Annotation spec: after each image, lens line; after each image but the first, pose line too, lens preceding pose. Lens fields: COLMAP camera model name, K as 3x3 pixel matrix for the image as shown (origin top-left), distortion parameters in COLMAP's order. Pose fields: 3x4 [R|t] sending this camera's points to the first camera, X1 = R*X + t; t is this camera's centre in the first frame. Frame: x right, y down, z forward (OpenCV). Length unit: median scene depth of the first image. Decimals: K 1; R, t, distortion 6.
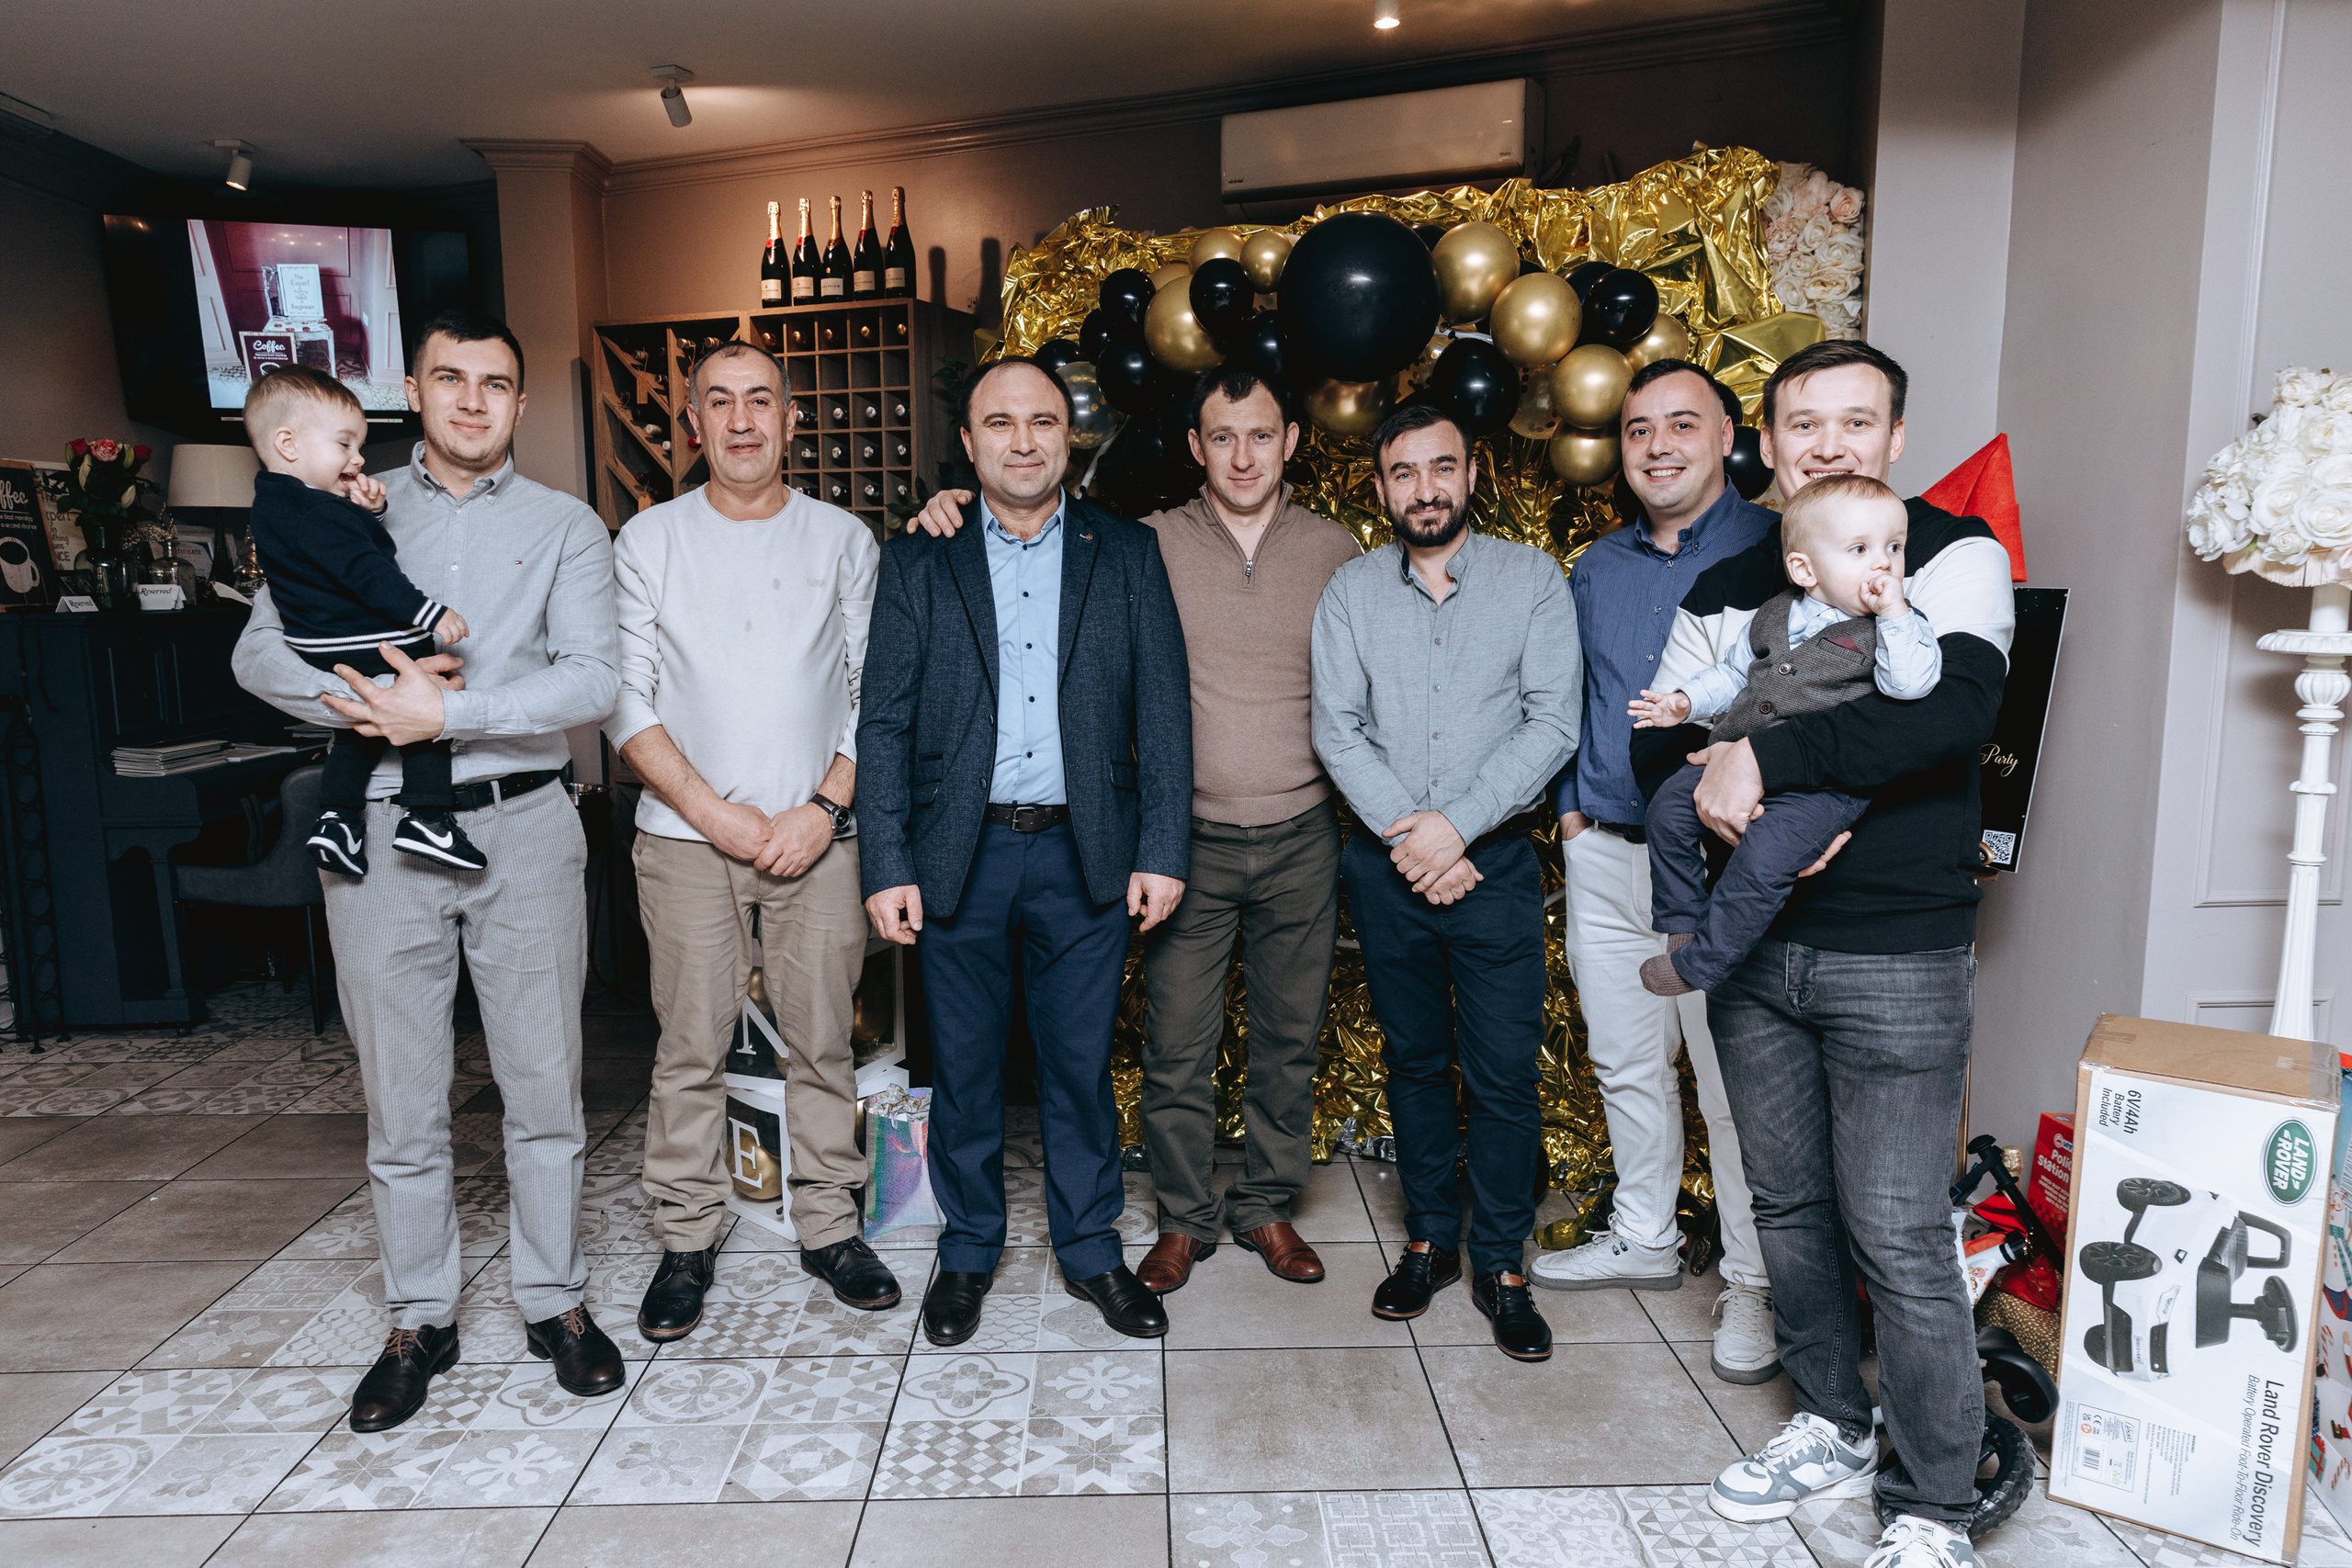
lens RADIAL K [[1618.4, 0, 1179.6], [0, 1618.4, 791.0], [0, 0, 1]] dist [0.007181, -0.002738]
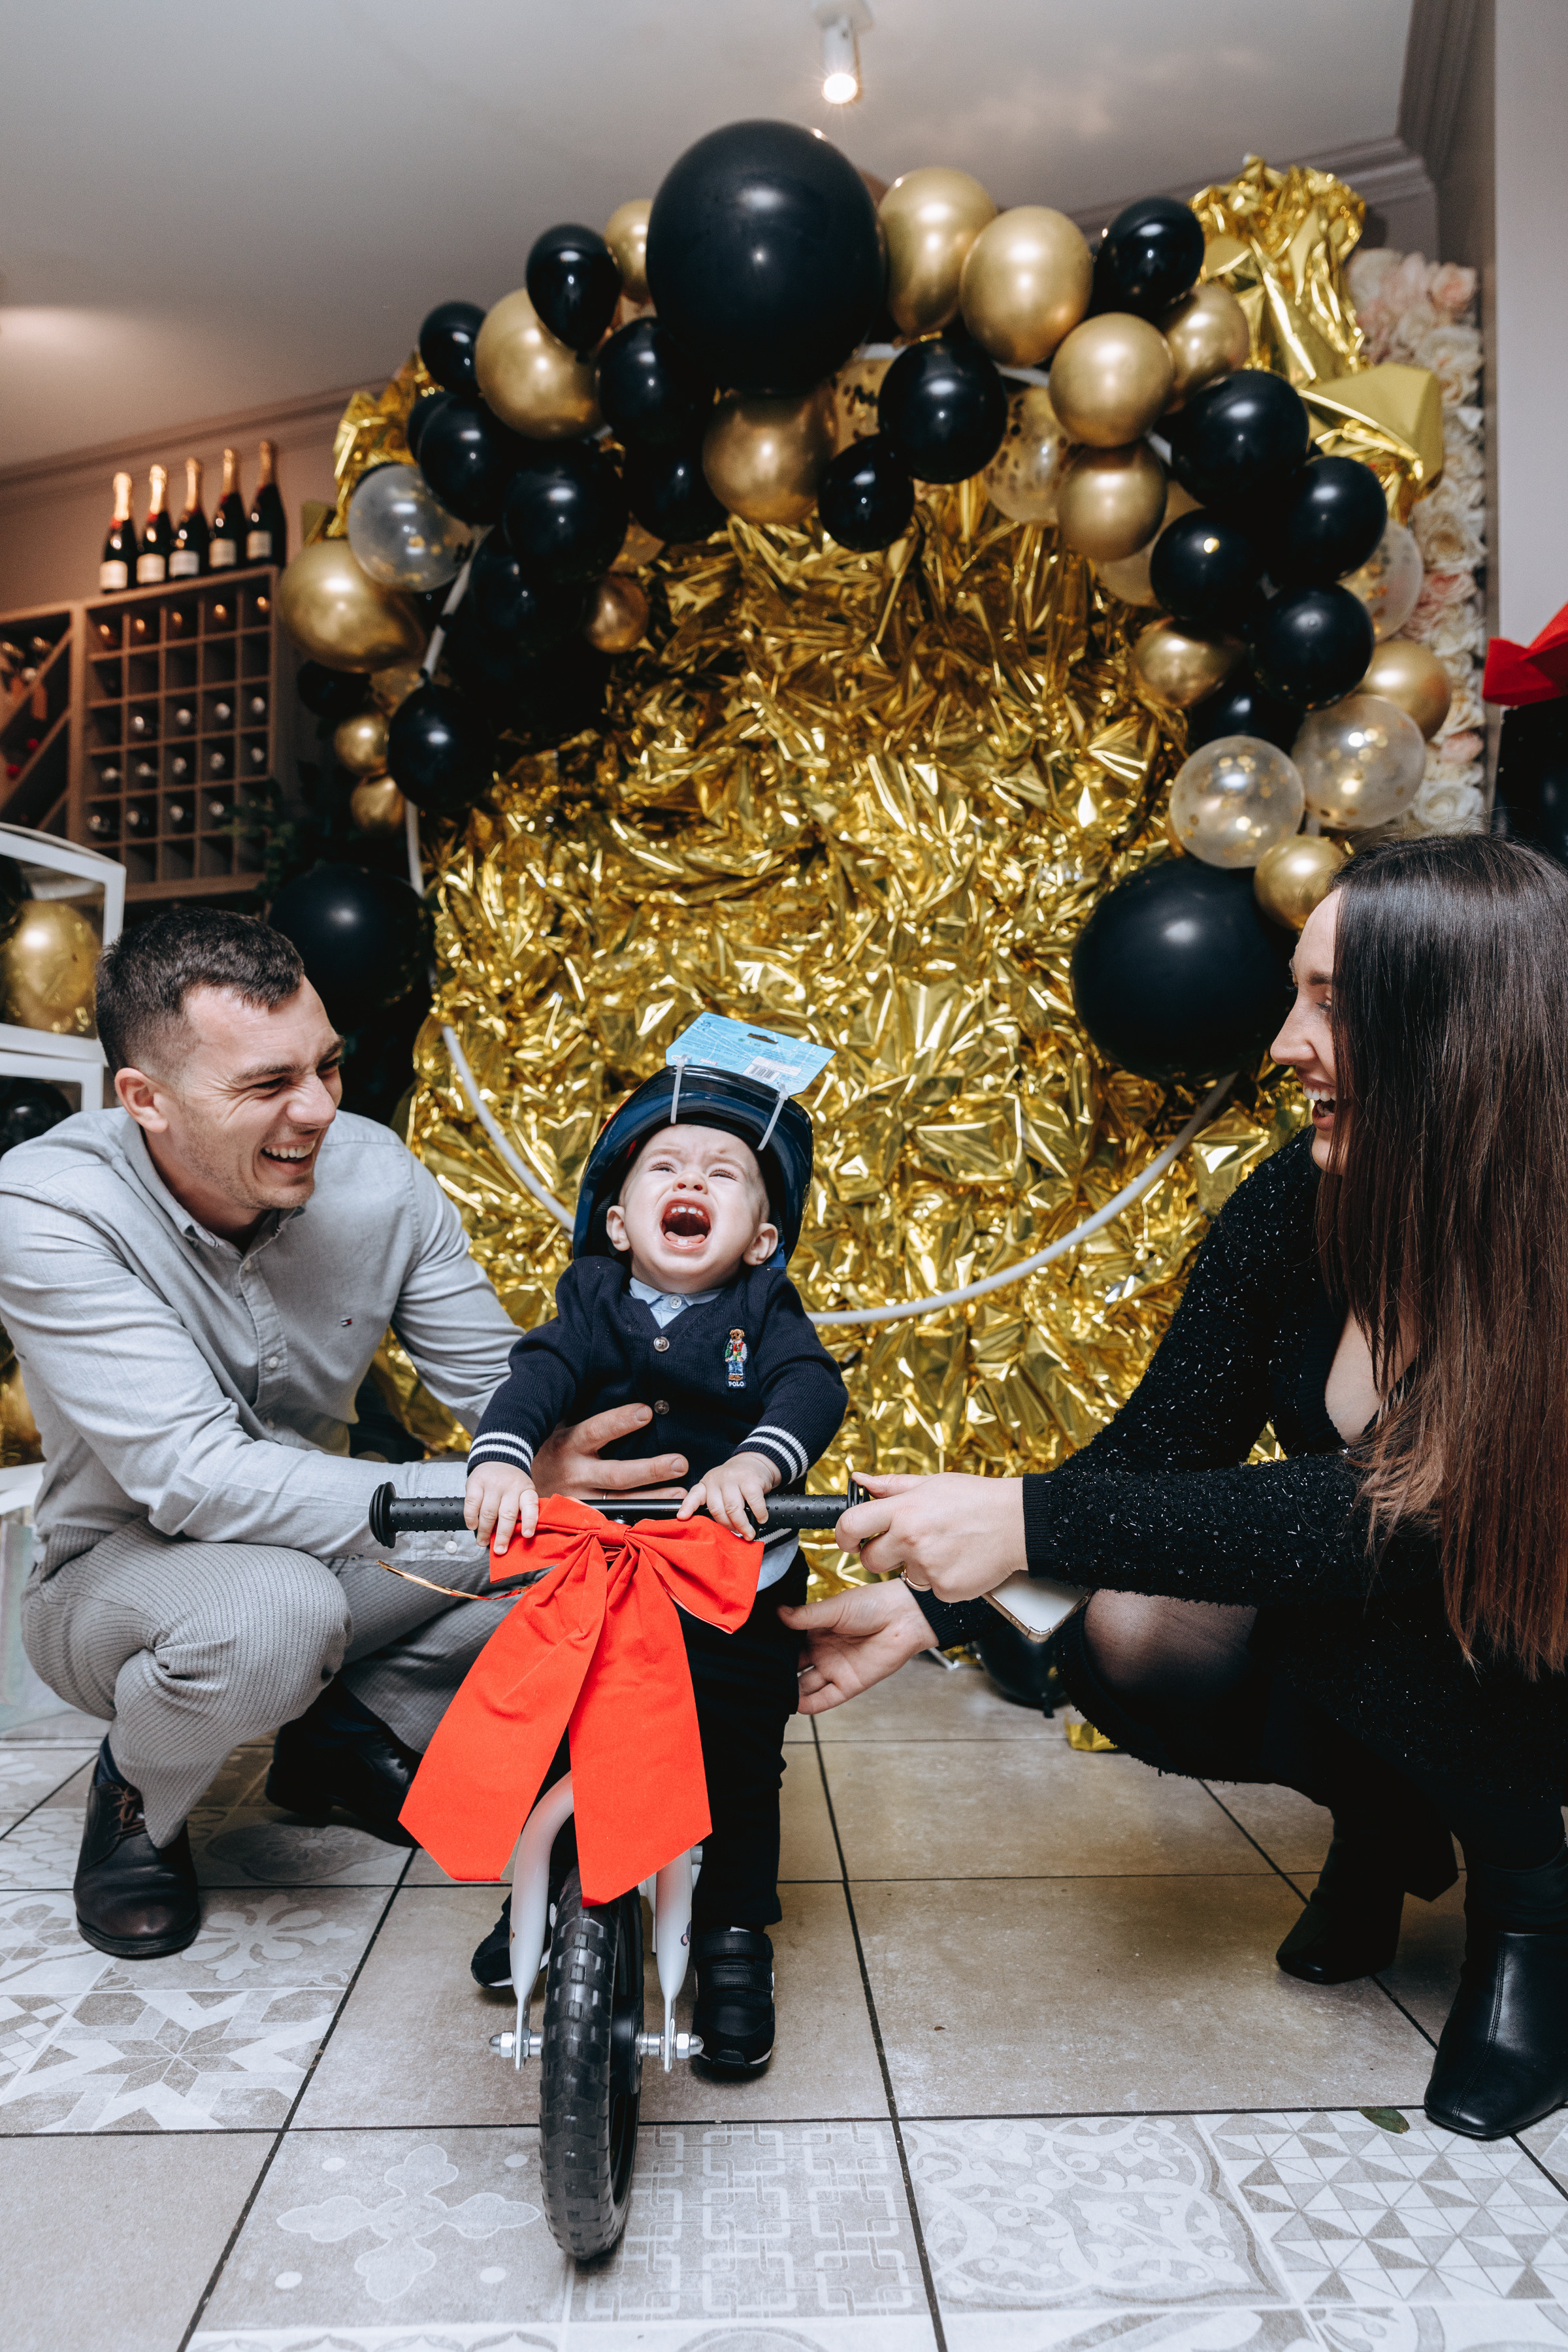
lens RADIAL K [[1662.6, 0, 779.8], [0, 1662.6, 1179.3], [0, 0, 1]] dist [-0.015808, 0.016946]
pose [[0.999802, 0.009093, 0.017722, 0.119690], [-0.006096, 0.986713, -0.162359, 0.210712], [-0.018962, 0.162219, 0.986573, 0.417415]]
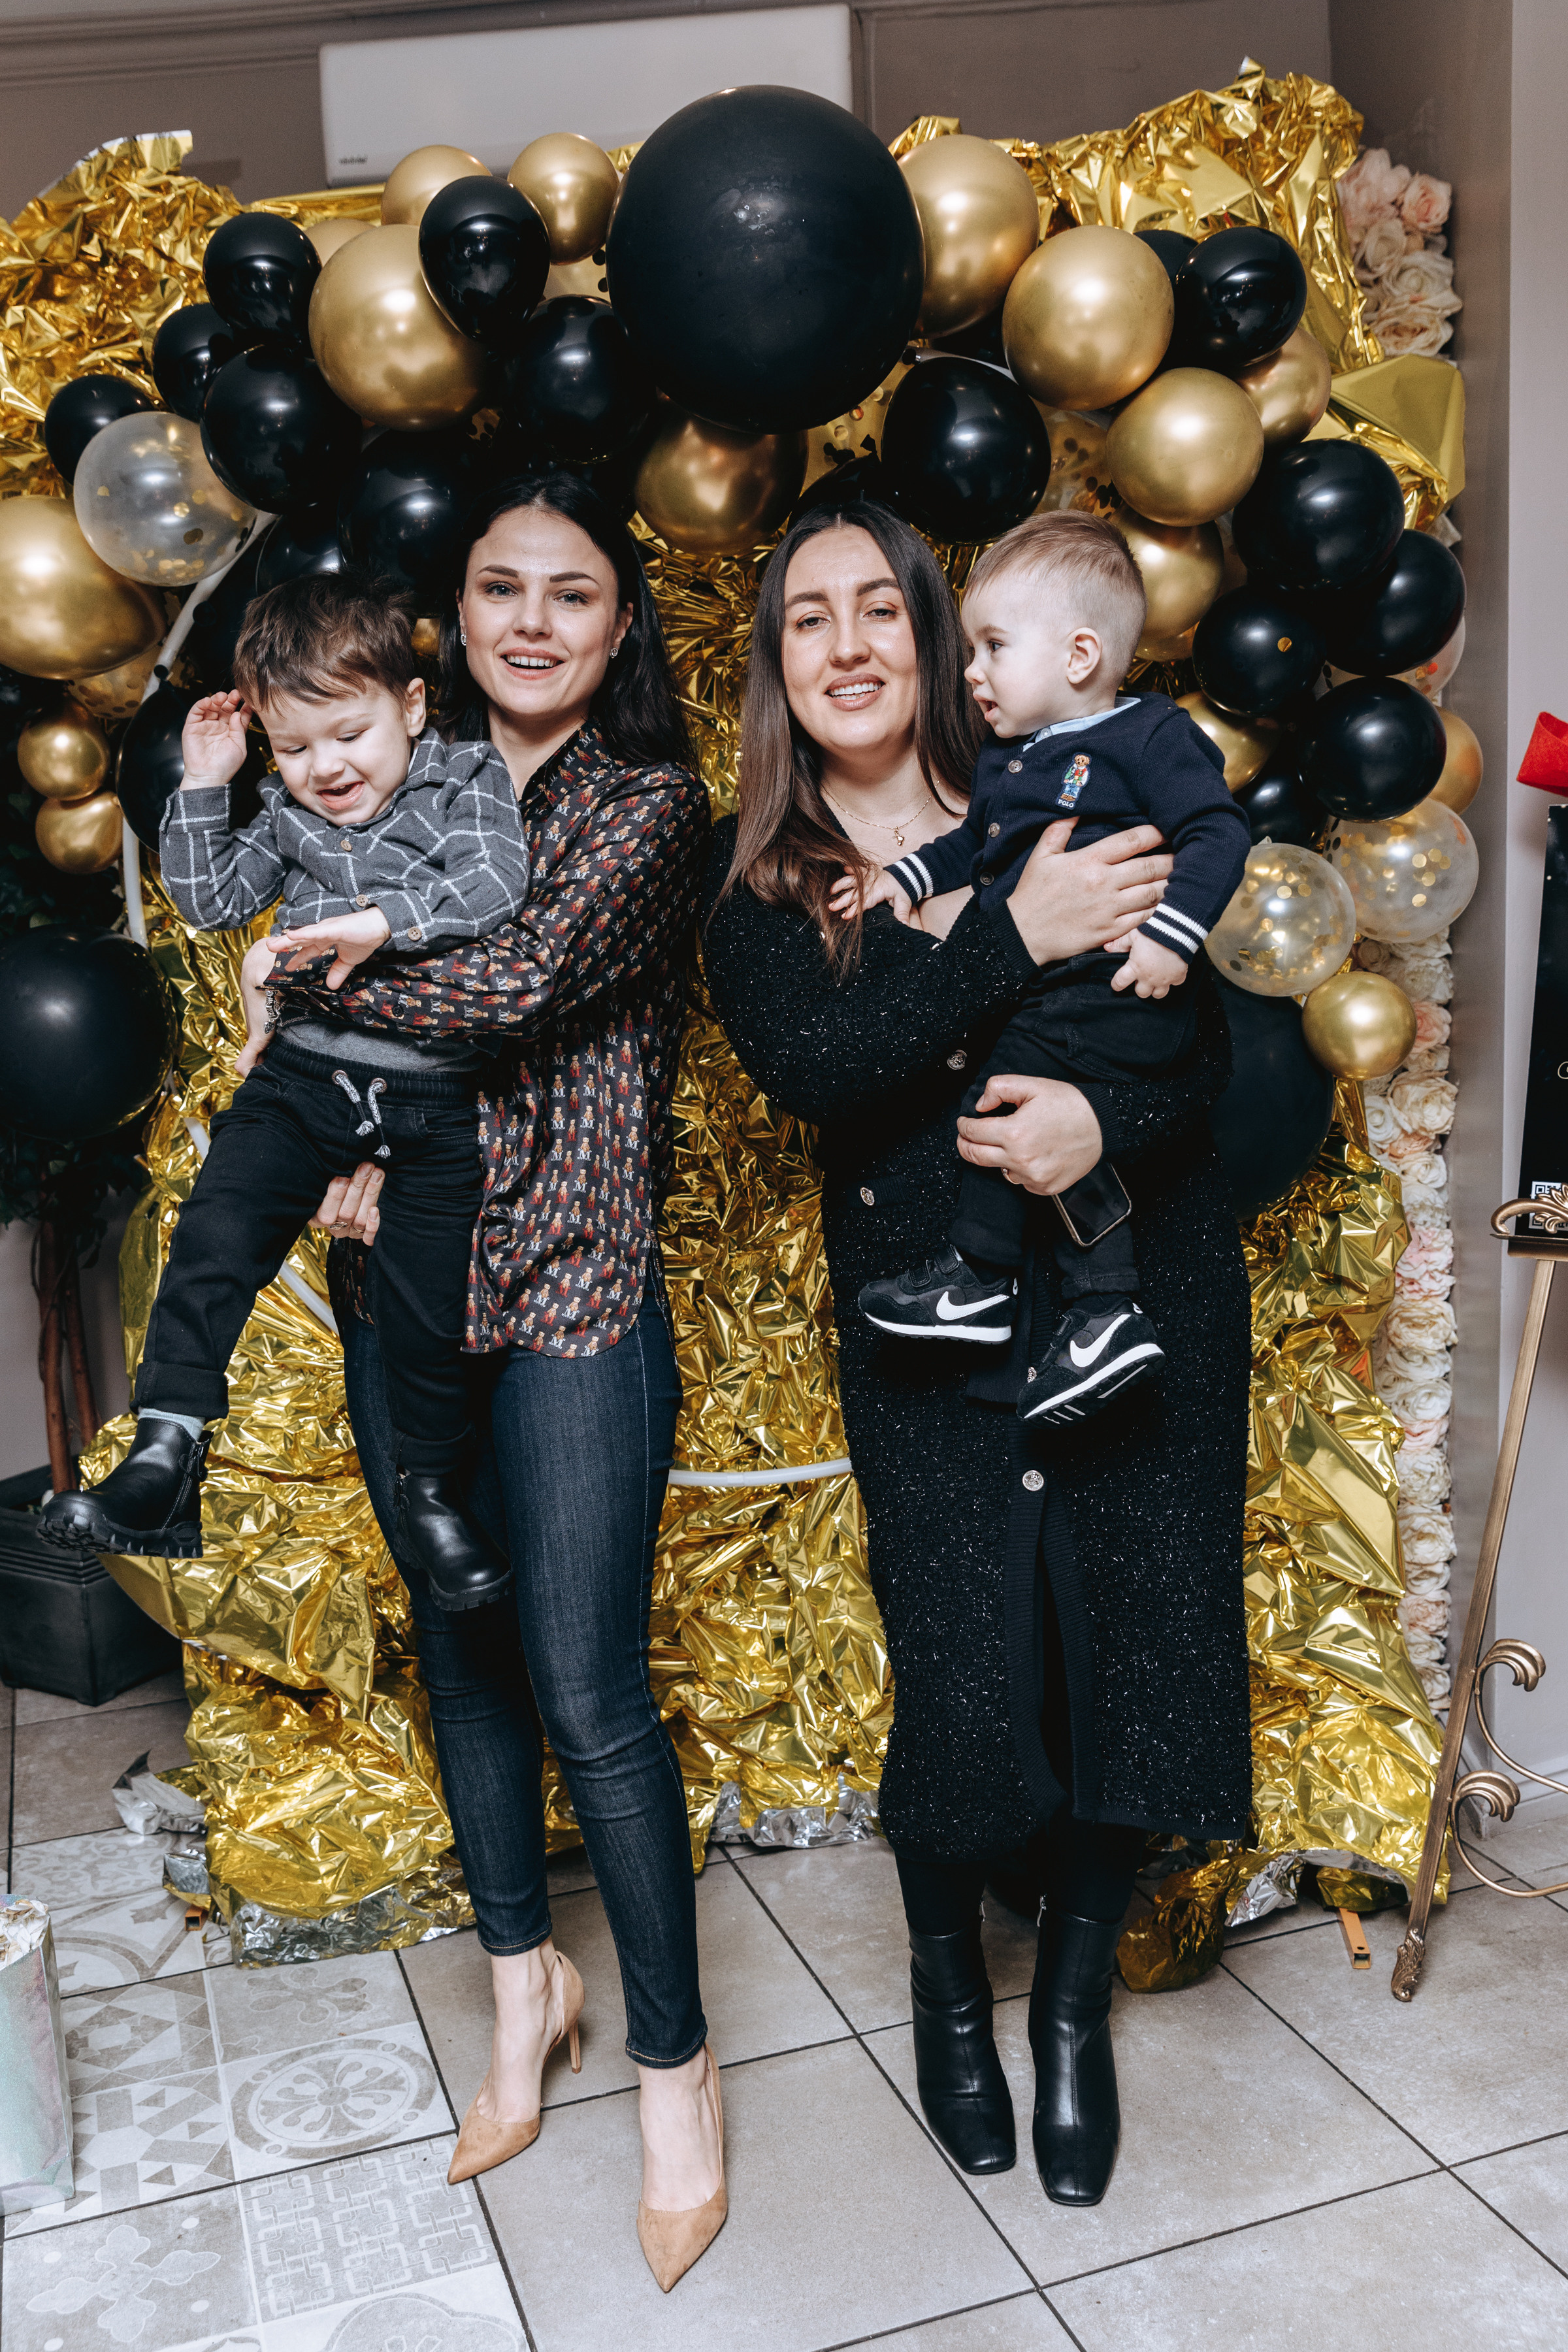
lens RADIAL K [[2081.2, 0, 786.3], [0, 2081.2, 1138.5], [0, 0, 1]] dist [-0.010256, 0.014904]
pose [[0.948100, -0.071631, 0.309799, -0.118282], [0.074877, 0.997192, 0.001416, -0.031805], [-0.309030, 0.021855, 0.950801, 0.420922]]
